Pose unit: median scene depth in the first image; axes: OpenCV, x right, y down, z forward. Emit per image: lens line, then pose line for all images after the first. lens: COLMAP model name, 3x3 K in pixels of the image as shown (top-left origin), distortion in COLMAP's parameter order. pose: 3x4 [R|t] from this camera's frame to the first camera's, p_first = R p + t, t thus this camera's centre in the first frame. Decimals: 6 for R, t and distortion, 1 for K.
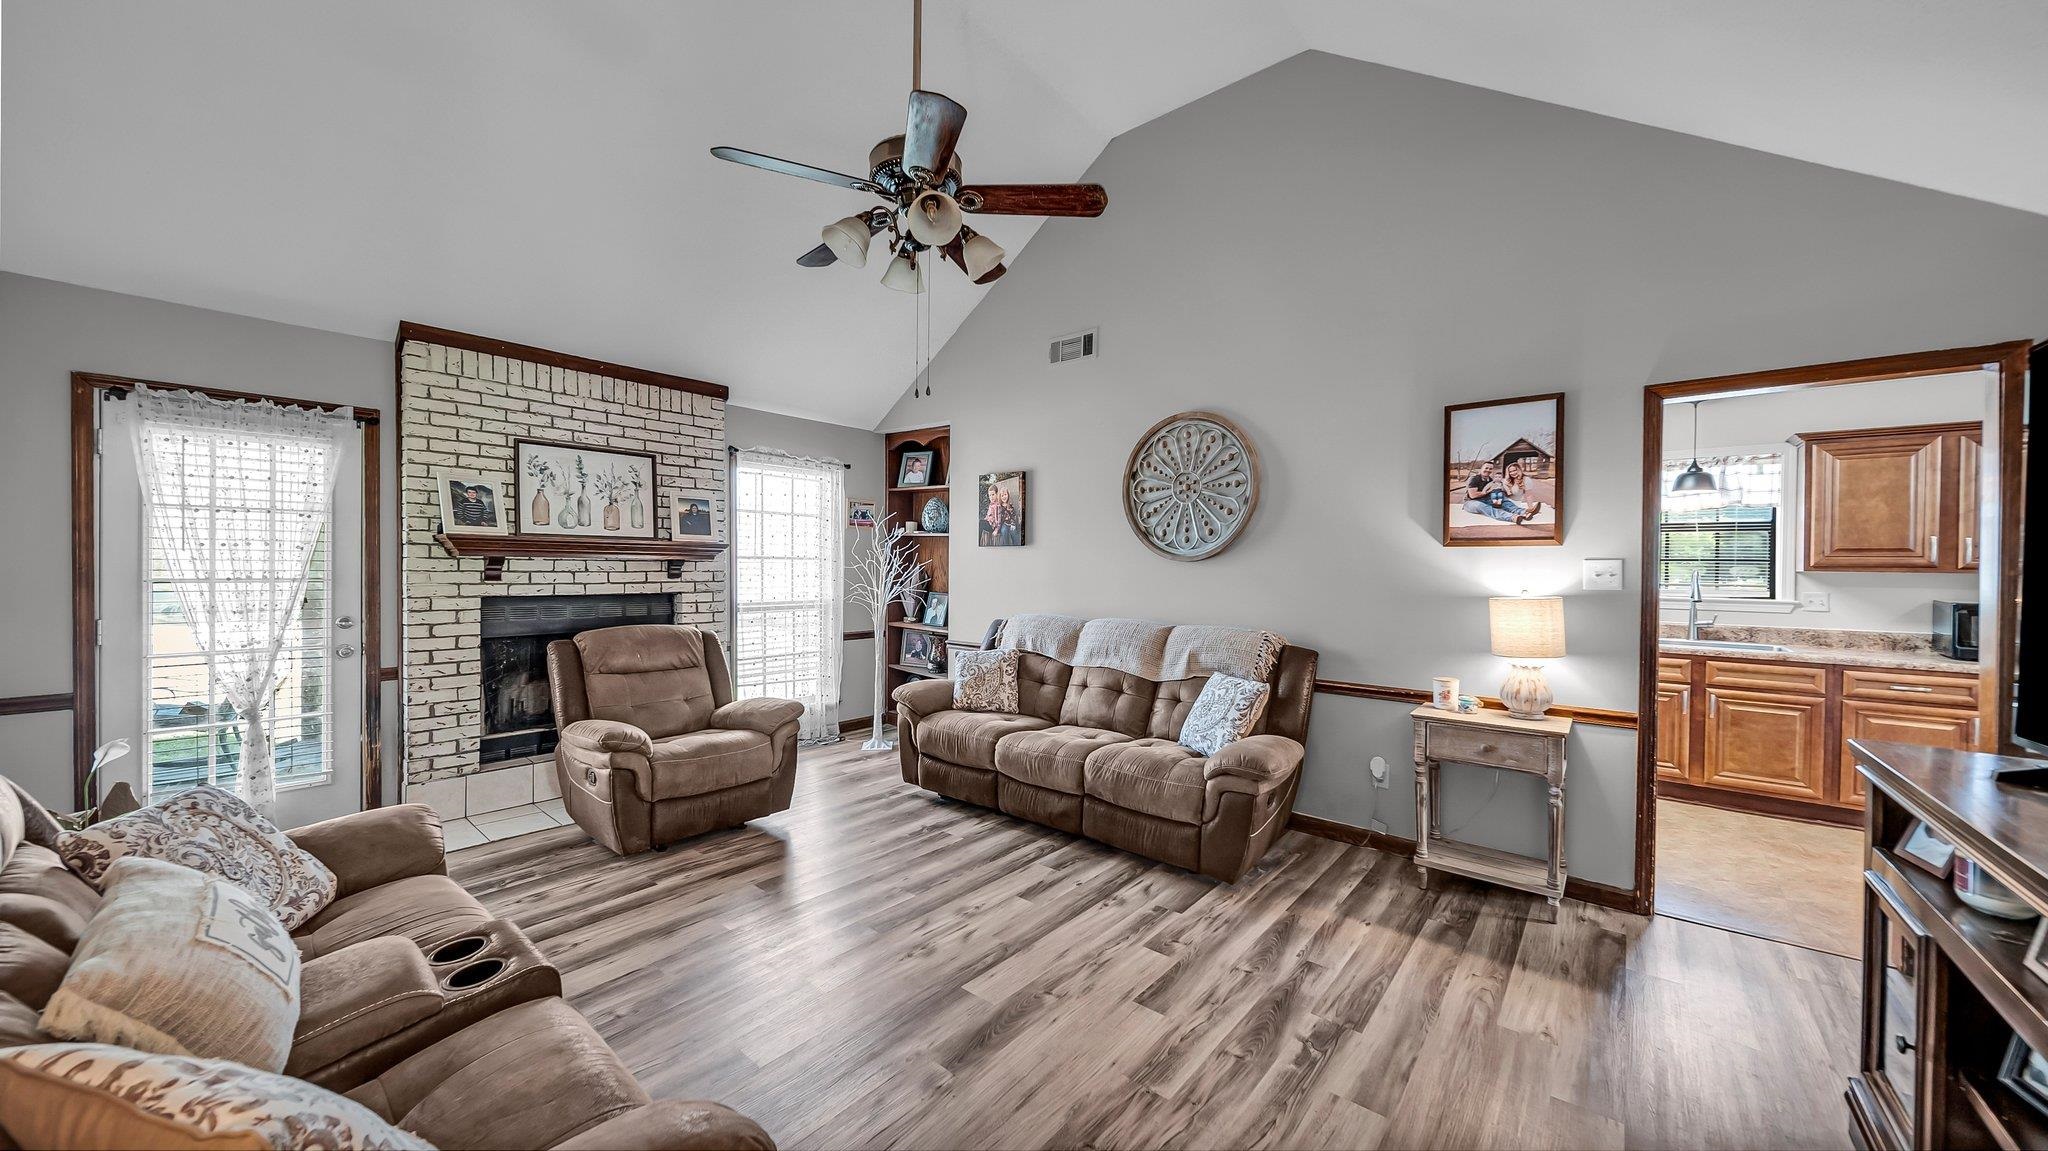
lens RADIAL K [[732.1, 0, 1024.0], [0, 732.1, 575.5], [0, 0, 1]] dist [-0.001220, -0.000237]
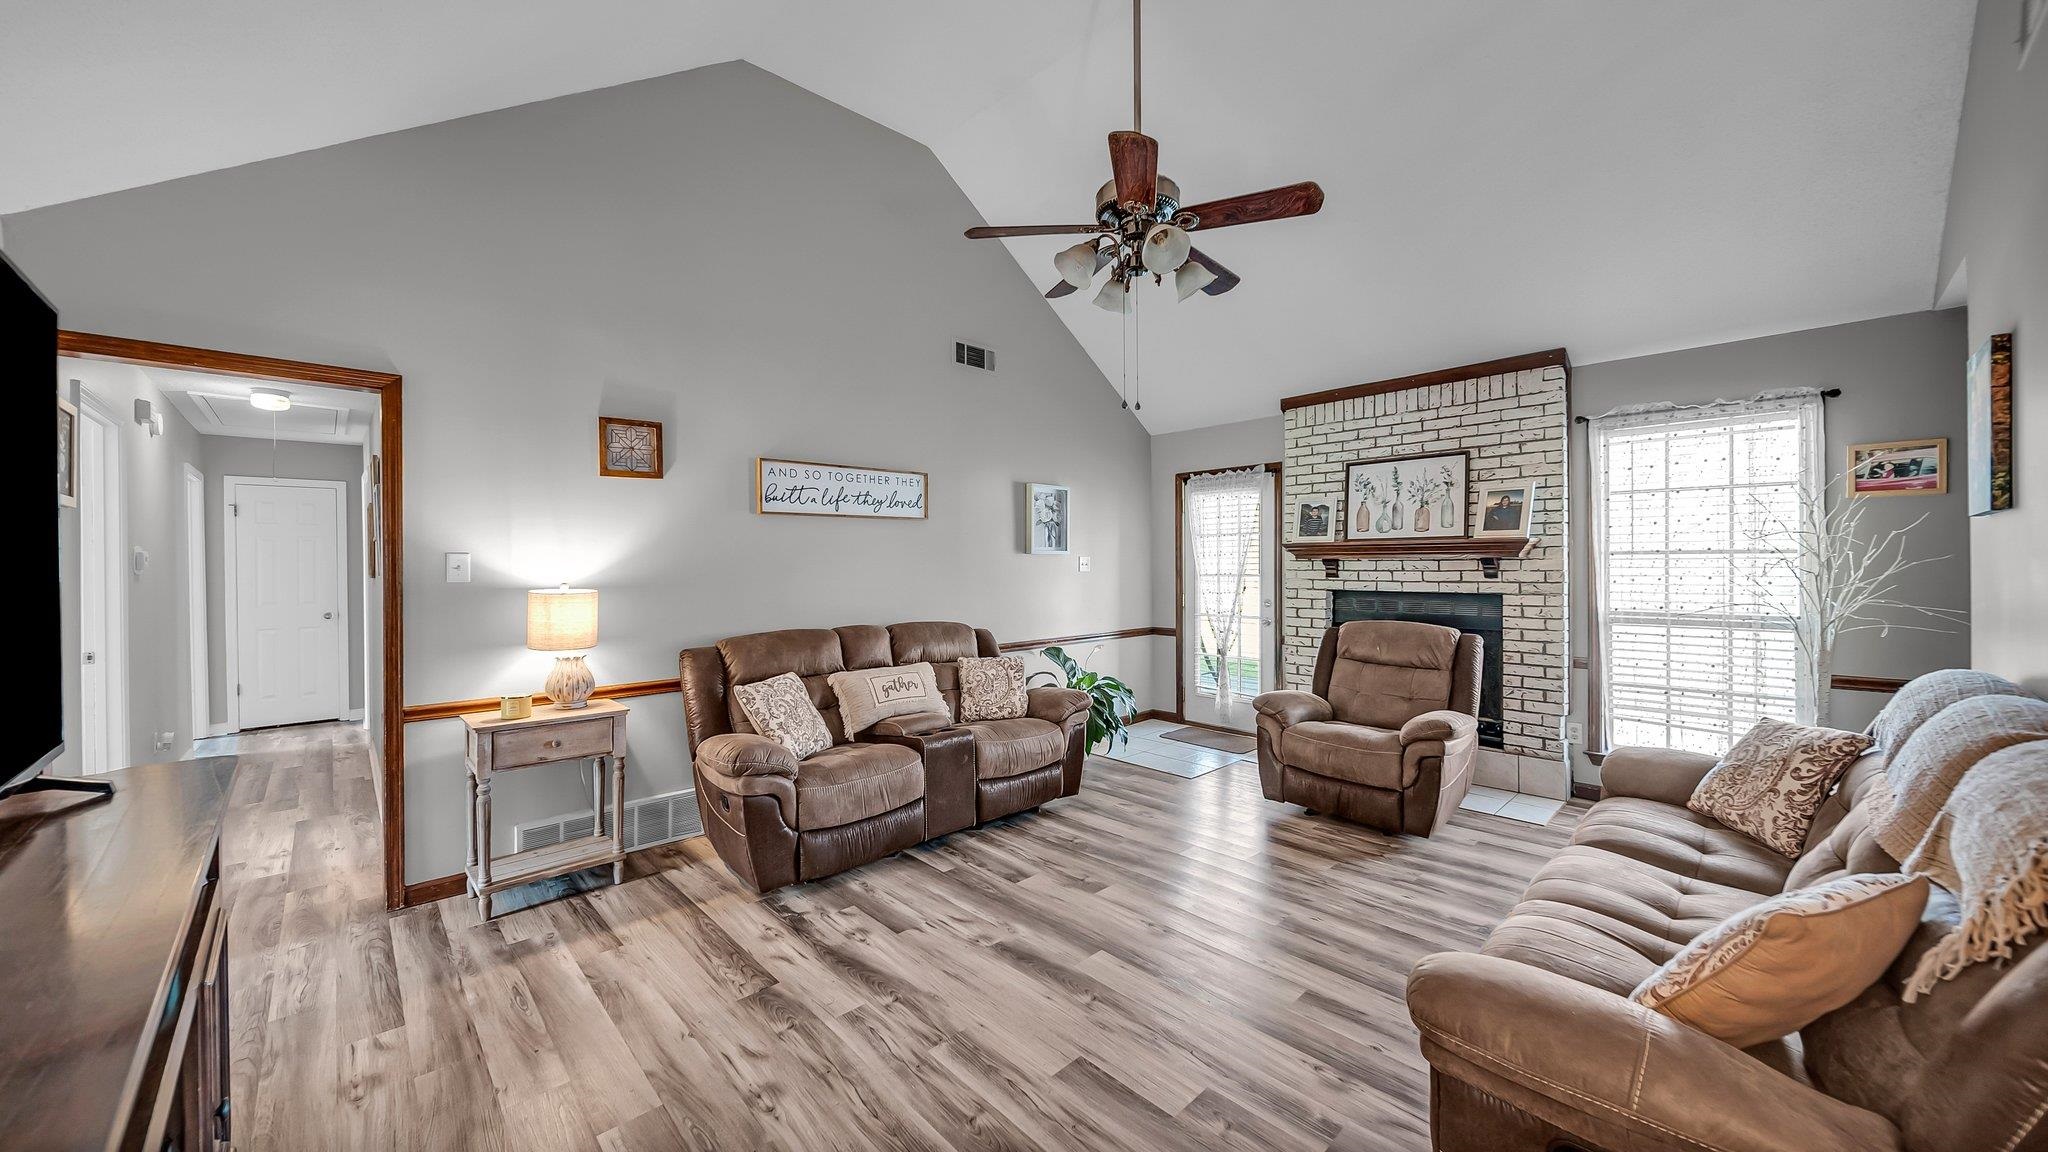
lens RADIAL K [[732.1, 0, 1024.0], [0, 732.1, 576.0], [0, 0, 1]] dist [-0.001220, -0.000237]
pose [[-0.128150, 0.005766, -0.991738, 0.598417], [-0.009609, 0.999929, 0.007055, 0.000431], [0.991708, 0.010434, -0.128086, 0.607354]]
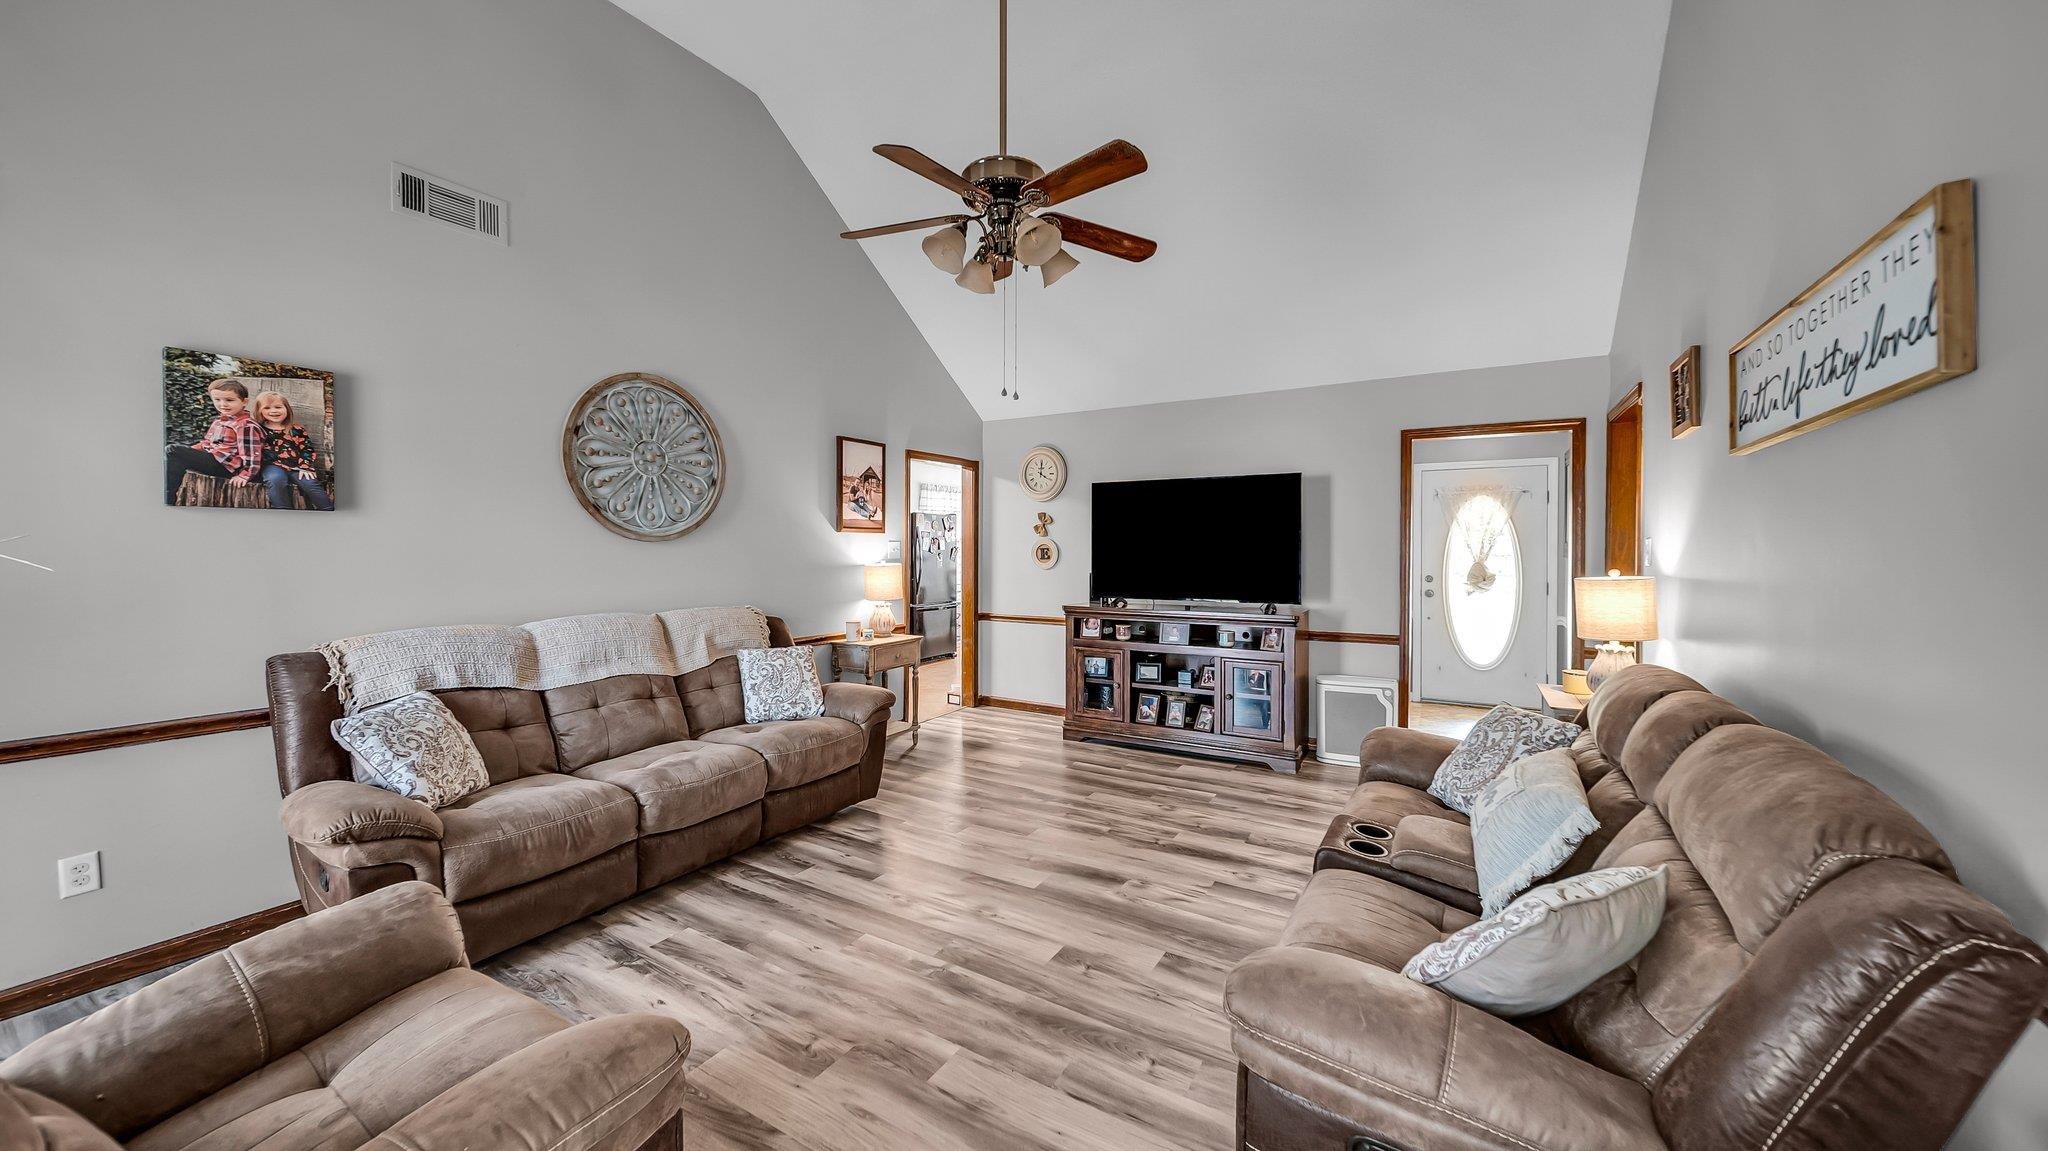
lens RADIAL K [[710.5, 0, 1056.2], [0, 710.5, 563.3], [0, 0, 1]] dist [-0.000496, -0.000065]
pose [[-0.177537, -0.032881, 0.983565, -0.753751], [0.007584, 0.999366, 0.034778, -0.019656], [-0.984085, 0.013634, -0.177176, 0.697267]]
